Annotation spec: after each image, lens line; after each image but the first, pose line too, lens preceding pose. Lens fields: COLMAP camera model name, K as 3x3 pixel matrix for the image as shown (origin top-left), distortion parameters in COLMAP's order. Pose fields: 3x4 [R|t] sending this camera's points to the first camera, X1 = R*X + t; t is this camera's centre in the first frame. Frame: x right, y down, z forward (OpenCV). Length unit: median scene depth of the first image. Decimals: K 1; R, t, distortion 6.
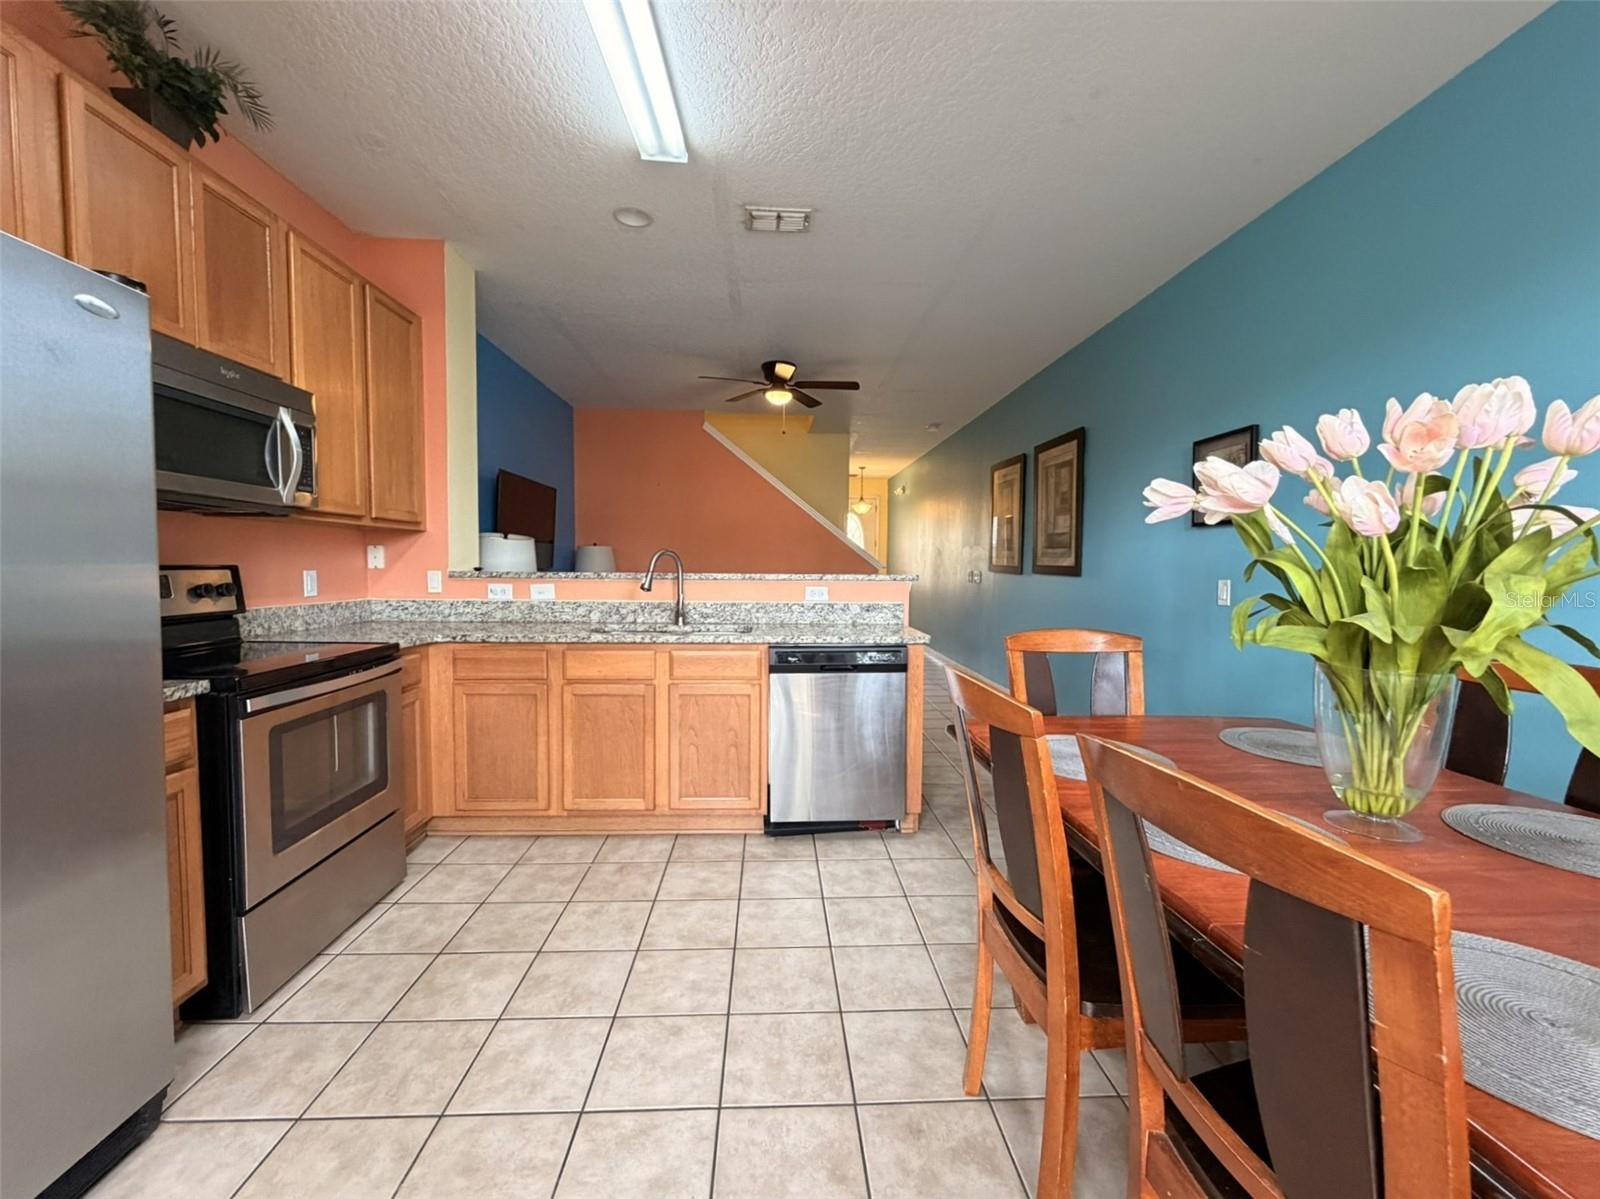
lens RADIAL K [[655.1, 0, 797.4], [0, 655.1, 601.0], [0, 0, 1]] dist [-0.000502, -0.000229]
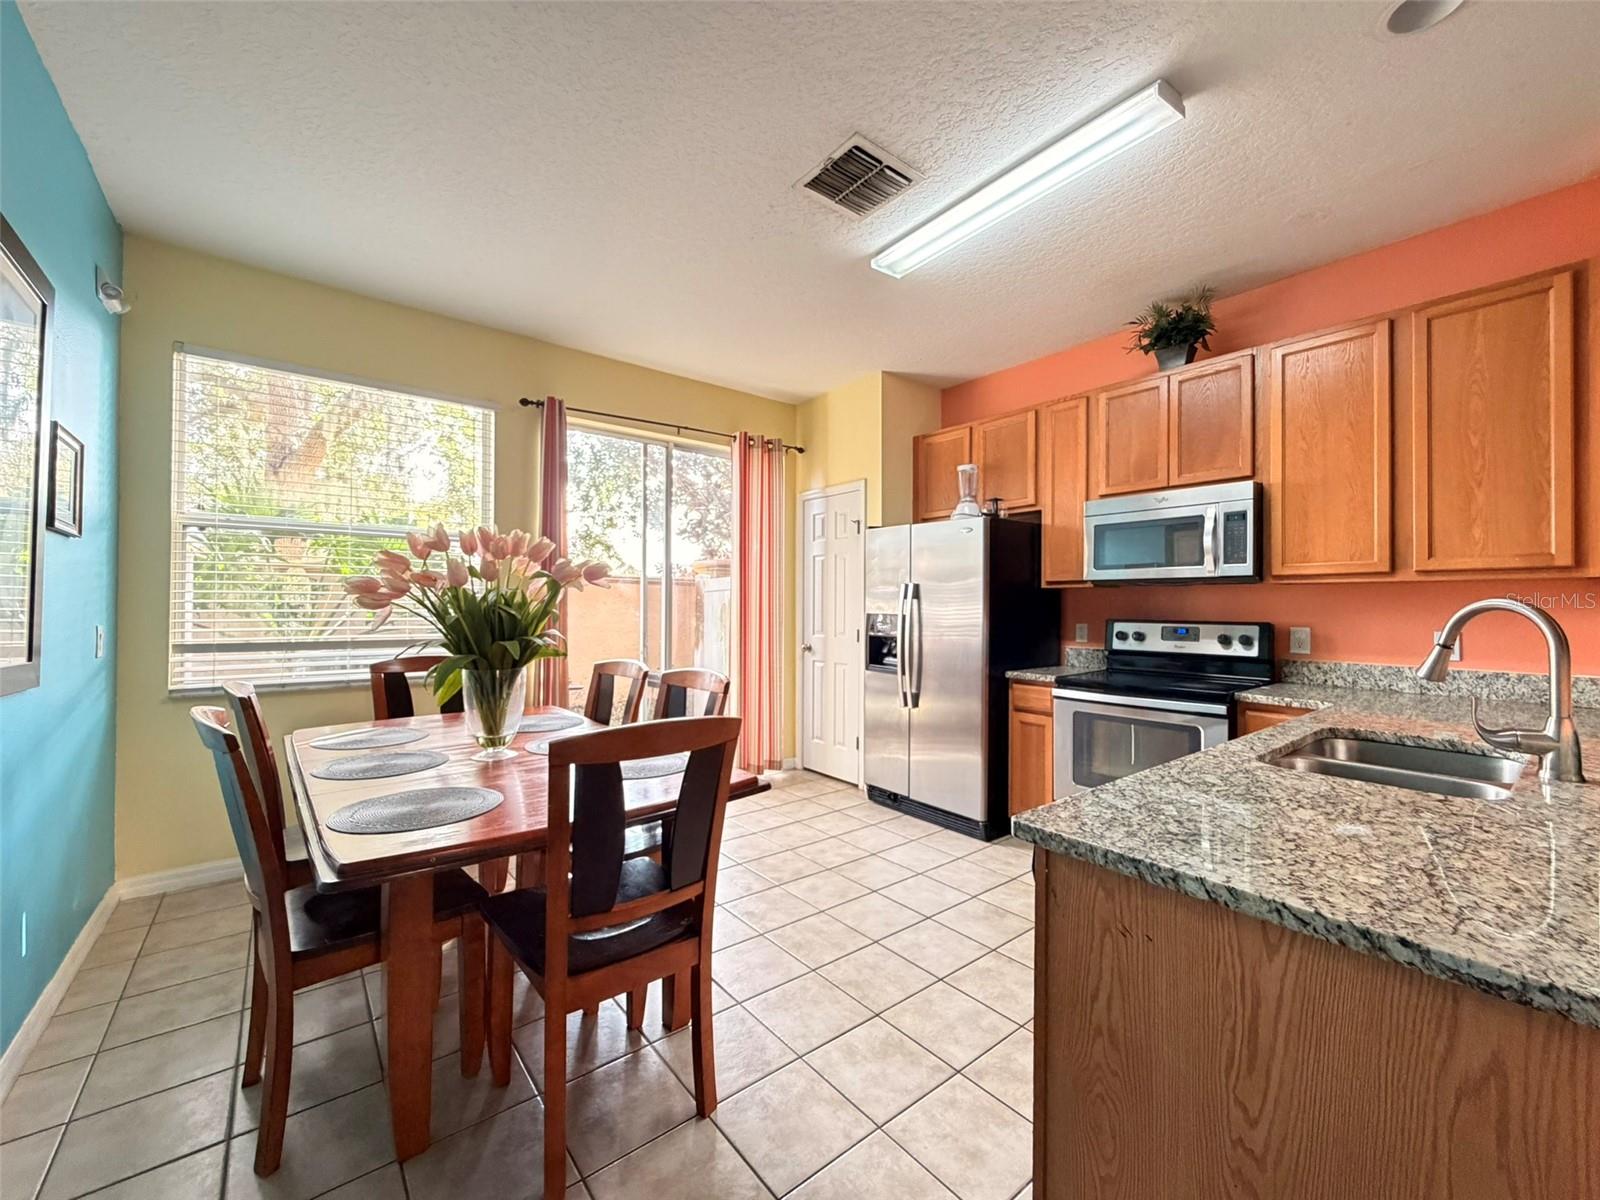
lens RADIAL K [[639.6, 0, 800.0], [0, 639.6, 600.0], [0, 0, 1]] dist [-0.000029, 0.000068]
pose [[-0.804571, -0.021335, -0.593473, 0.528936], [-0.047020, 0.998506, 0.027849, -0.076135], [0.591992, 0.050312, -0.804372, 1.229585]]
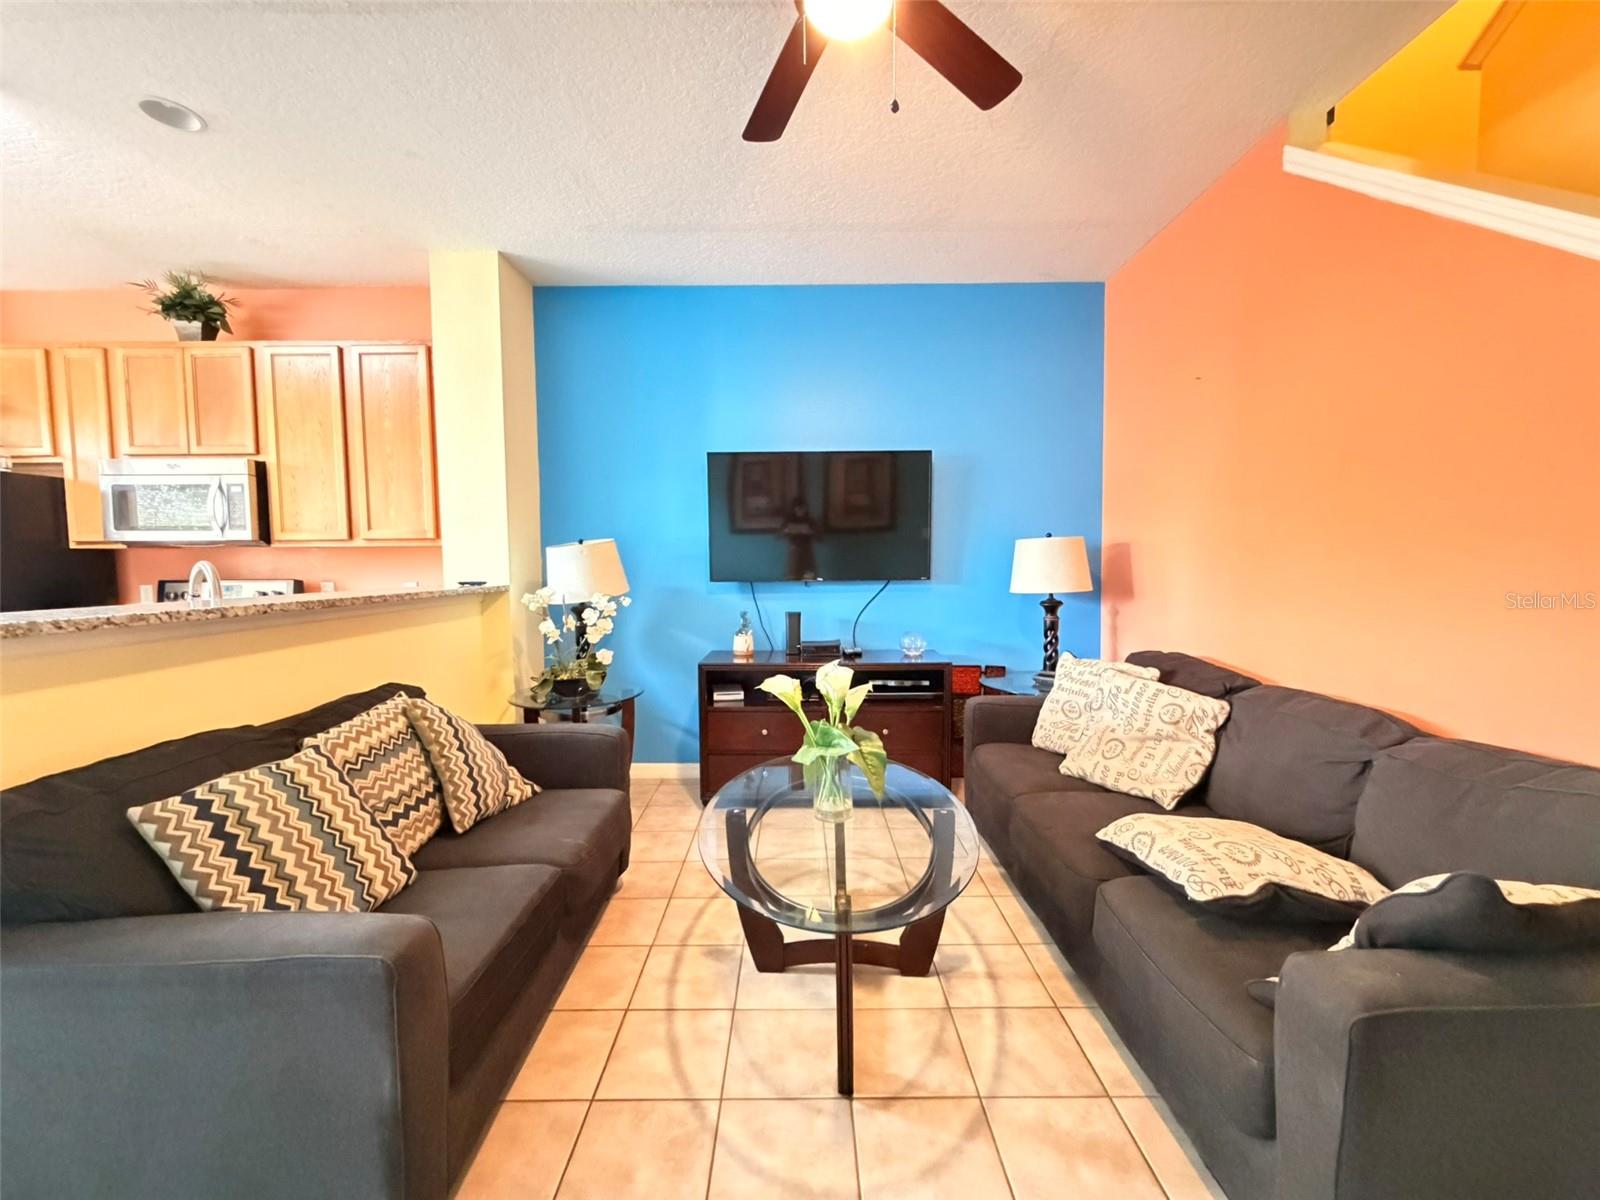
lens RADIAL K [[639.6, 0, 800.0], [0, 639.6, 600.0], [0, 0, 1]] dist [-0.000029, 0.000068]
pose [[-0.042818, 0.054850, -0.997576, 0.505384], [-0.046837, 0.997284, 0.056845, -0.123600], [0.997984, 0.049157, -0.040133, 1.893832]]
